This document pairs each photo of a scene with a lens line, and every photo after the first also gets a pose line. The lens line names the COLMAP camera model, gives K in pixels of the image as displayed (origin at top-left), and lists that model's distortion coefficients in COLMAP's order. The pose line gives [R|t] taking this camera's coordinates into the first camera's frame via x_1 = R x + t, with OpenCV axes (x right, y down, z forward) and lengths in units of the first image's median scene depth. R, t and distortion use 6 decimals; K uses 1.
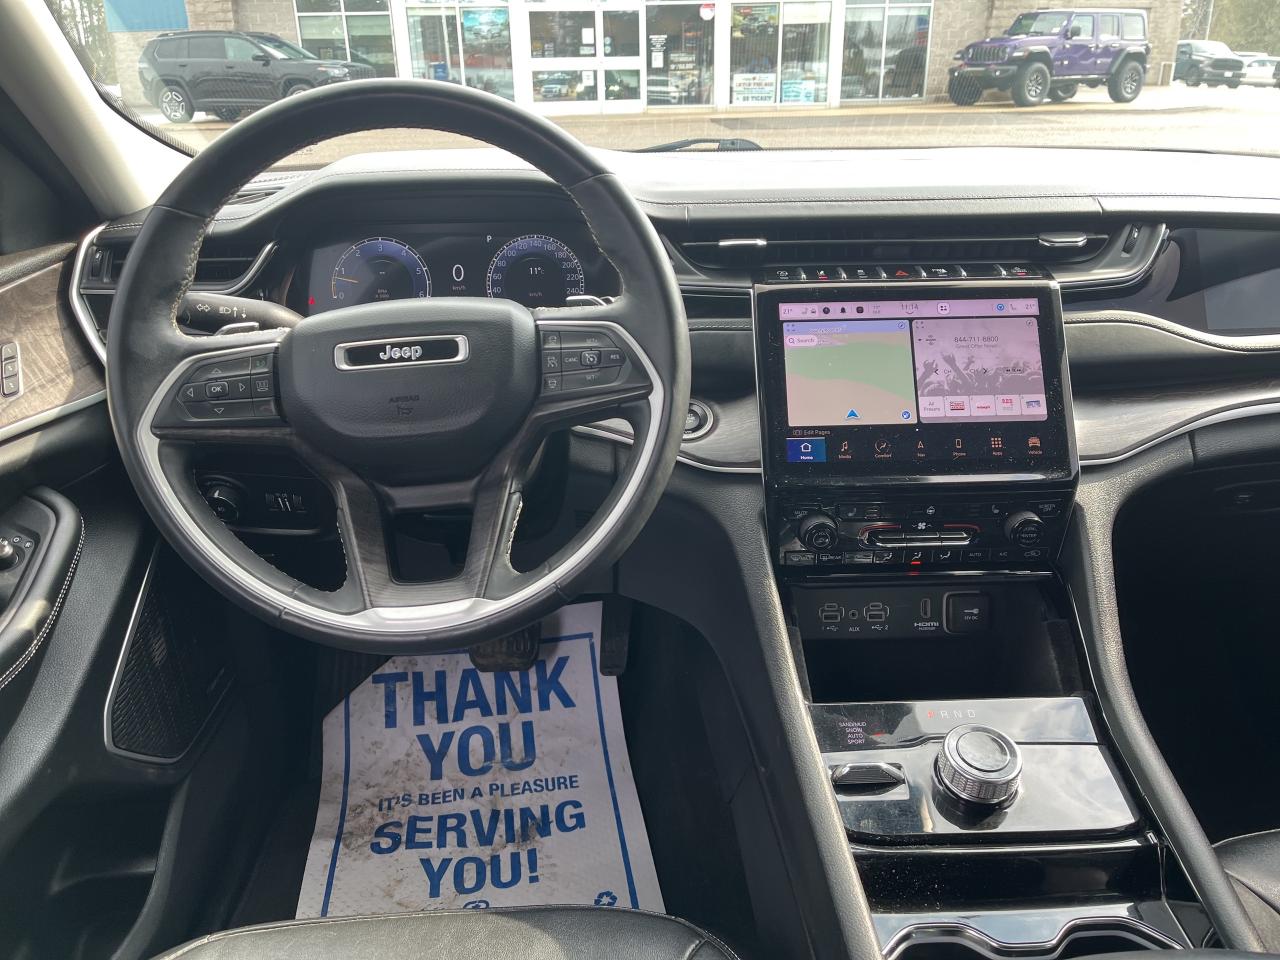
lens RADIAL K [[970.1, 0, 640.0], [0, 970.1, 480.0], [0, 0, 1]] dist [0.030198, -0.027040]
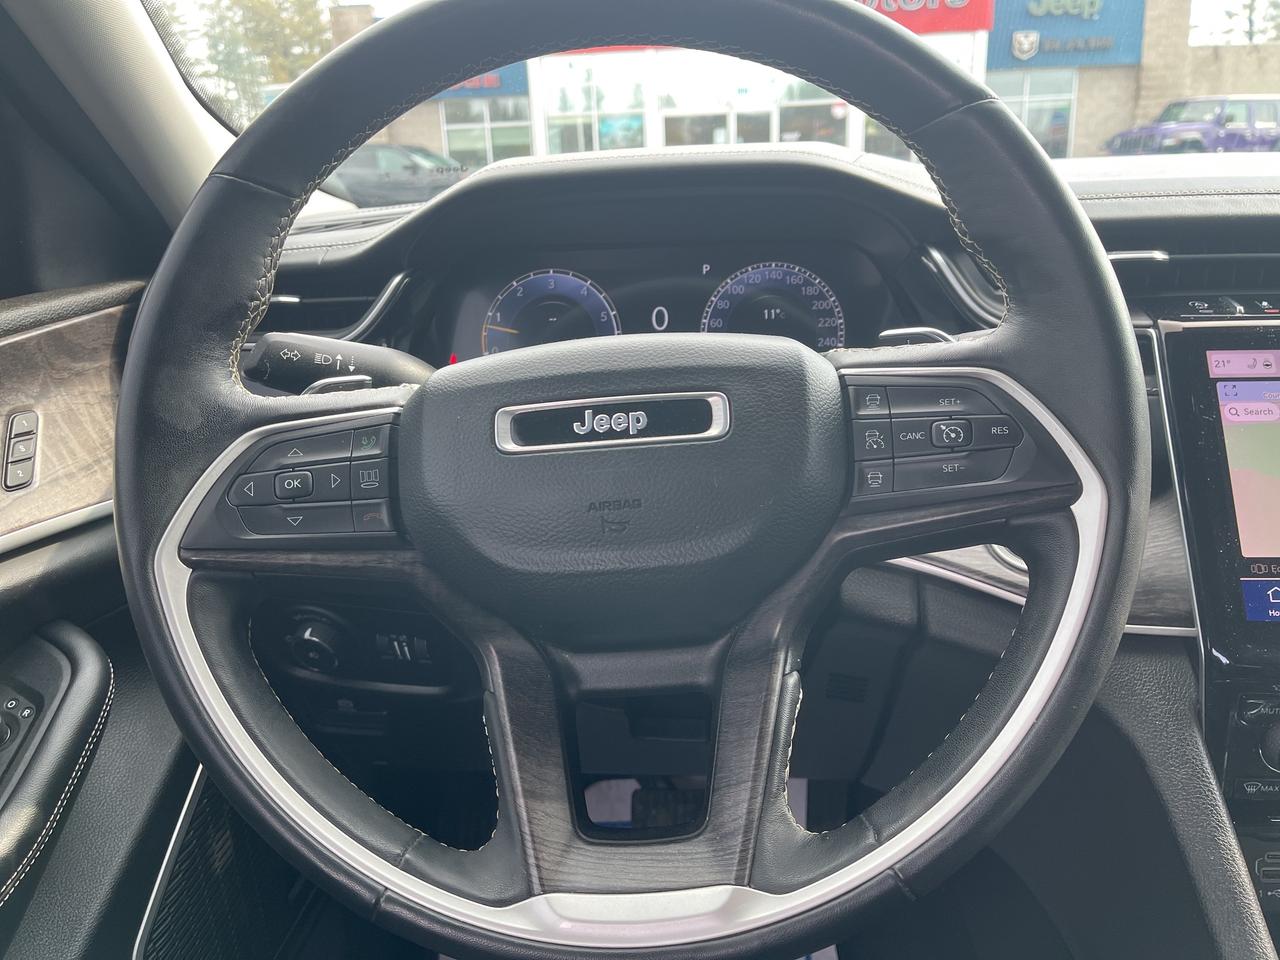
lens RADIAL K [[970.1, 0, 640.0], [0, 970.1, 480.0], [0, 0, 1]] dist [0.030198, -0.027040]
pose [[0.992392, 0.011403, -0.122590, -0.150205], [-0.023168, 0.995210, -0.094977, -0.042693], [0.120920, 0.097095, 0.987902, 0.428258]]
